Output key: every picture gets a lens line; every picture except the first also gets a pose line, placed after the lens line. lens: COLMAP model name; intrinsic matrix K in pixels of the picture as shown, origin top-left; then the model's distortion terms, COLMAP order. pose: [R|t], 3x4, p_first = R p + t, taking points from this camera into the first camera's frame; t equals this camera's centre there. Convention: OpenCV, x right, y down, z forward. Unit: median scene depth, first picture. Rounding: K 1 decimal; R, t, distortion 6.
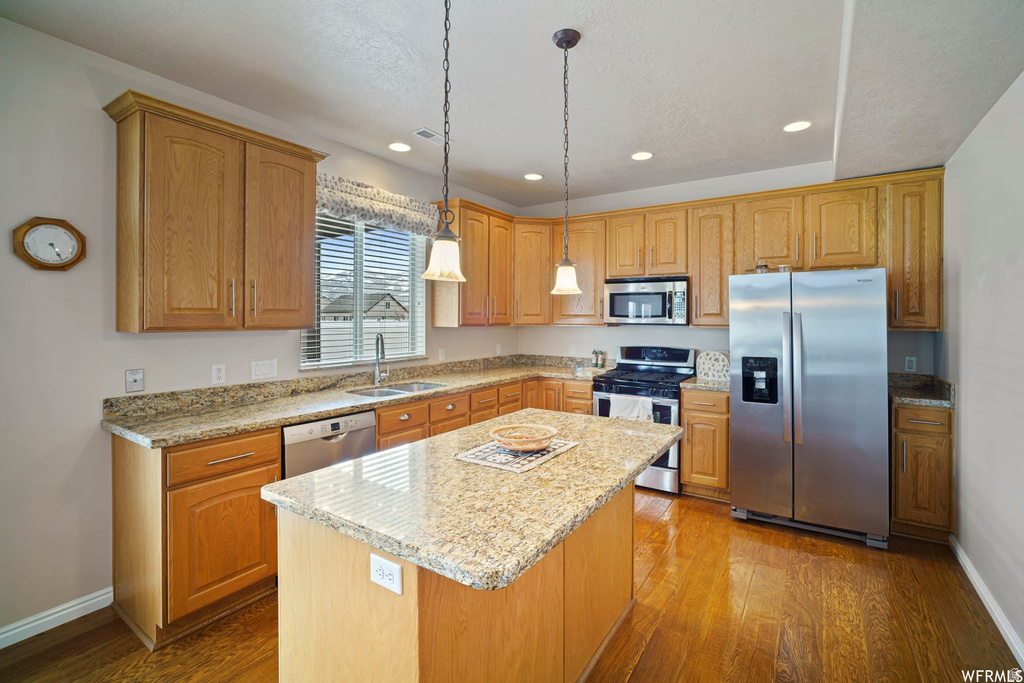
lens RADIAL K [[458.8, 0, 519.7], [0, 458.8, 315.7], [0, 0, 1]] dist [-0.013547, 0.001217]
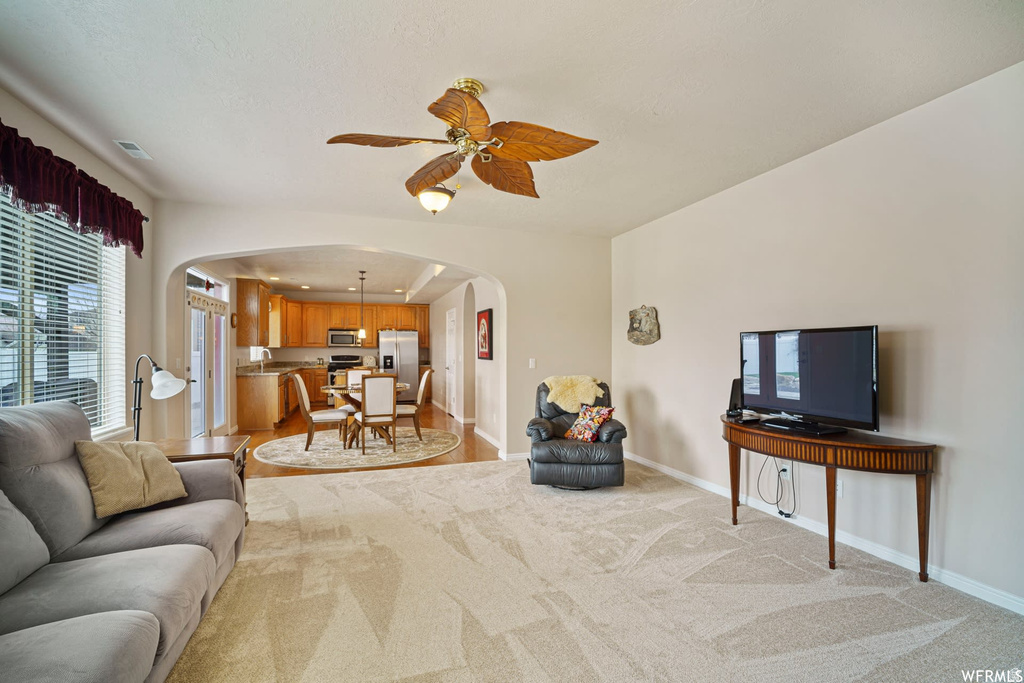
lens RADIAL K [[458.8, 0, 510.6], [0, 458.8, 346.8], [0, 0, 1]] dist [-0.013547, 0.001217]
pose [[0.616046, 0.003998, 0.787700, -1.296200], [-0.004126, 0.999990, -0.001849, 0.022026], [-0.787700, -0.002111, 0.616056, -1.470599]]
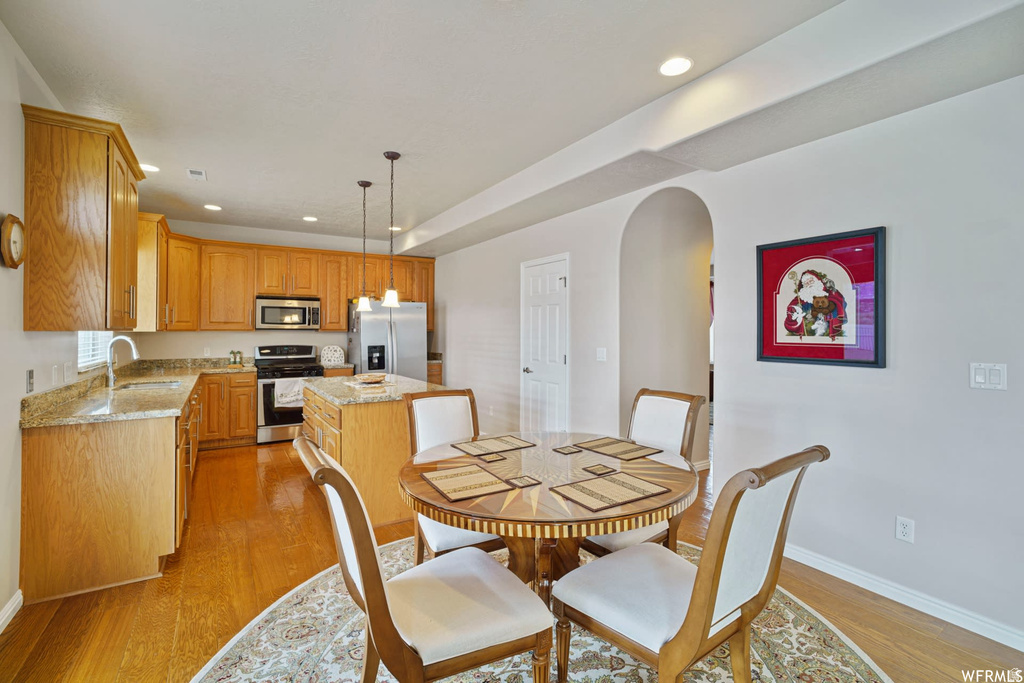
lens RADIAL K [[458.8, 0, 513.6], [0, 458.8, 324.2], [0, 0, 1]] dist [-0.013547, 0.001217]
pose [[0.402782, 0.010721, 0.915233, -0.784855], [-0.002612, 0.999941, -0.010564, 0.017392], [-0.915292, 0.001864, 0.402786, -0.221456]]
